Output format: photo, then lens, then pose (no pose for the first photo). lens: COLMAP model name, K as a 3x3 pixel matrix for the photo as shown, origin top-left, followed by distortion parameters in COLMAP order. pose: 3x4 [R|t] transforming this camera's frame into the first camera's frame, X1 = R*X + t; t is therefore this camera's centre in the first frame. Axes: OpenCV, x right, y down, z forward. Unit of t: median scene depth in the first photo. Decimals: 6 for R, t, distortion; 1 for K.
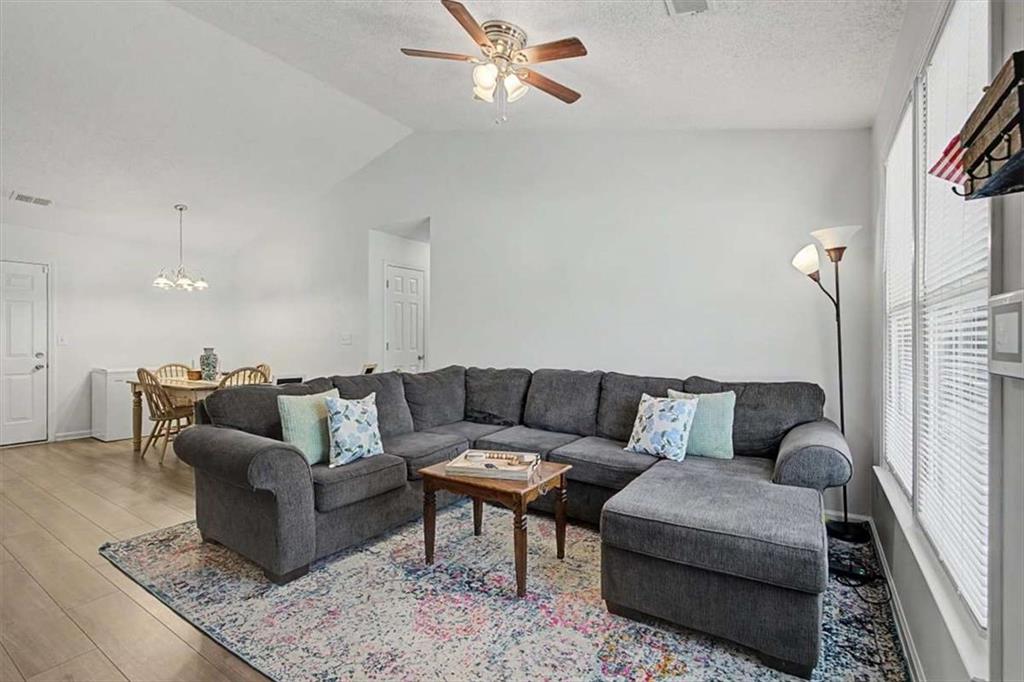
lens RADIAL K [[461.0, 0, 513.7], [0, 461.0, 336.6], [0, 0, 1]] dist [-0.006225, 0.000236]
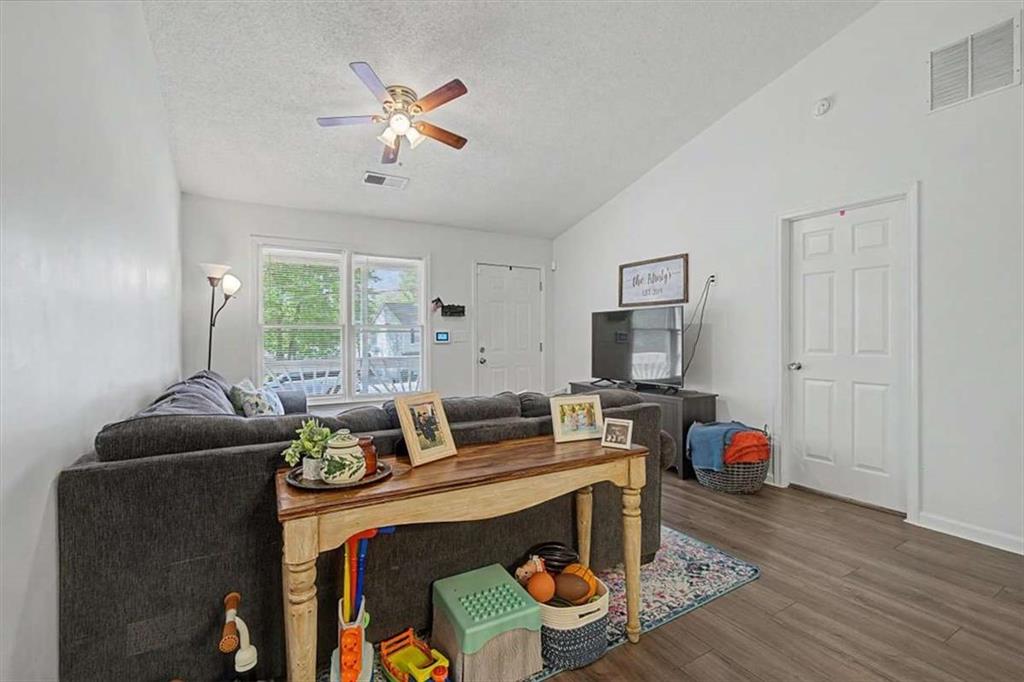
lens RADIAL K [[461.0, 0, 513.7], [0, 461.0, 336.6], [0, 0, 1]] dist [-0.006225, 0.000236]
pose [[-0.898553, 0.002235, 0.438860, -0.902618], [0.002542, 0.999997, 0.000111, 0.006799], [-0.438858, 0.001215, -0.898556, 2.098480]]
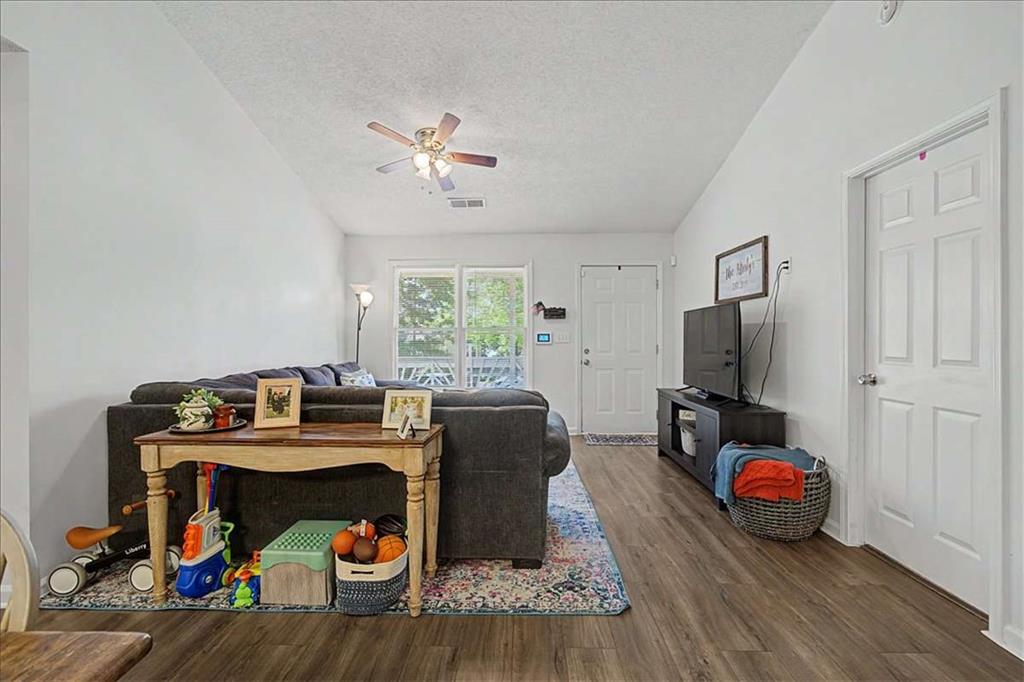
lens RADIAL K [[461.0, 0, 513.7], [0, 461.0, 336.6], [0, 0, 1]] dist [-0.006225, 0.000236]
pose [[-0.525028, 0.002977, 0.851080, -1.518933], [-0.000882, 0.999991, -0.004043, 0.008957], [-0.851084, -0.002874, -0.525021, 1.638423]]
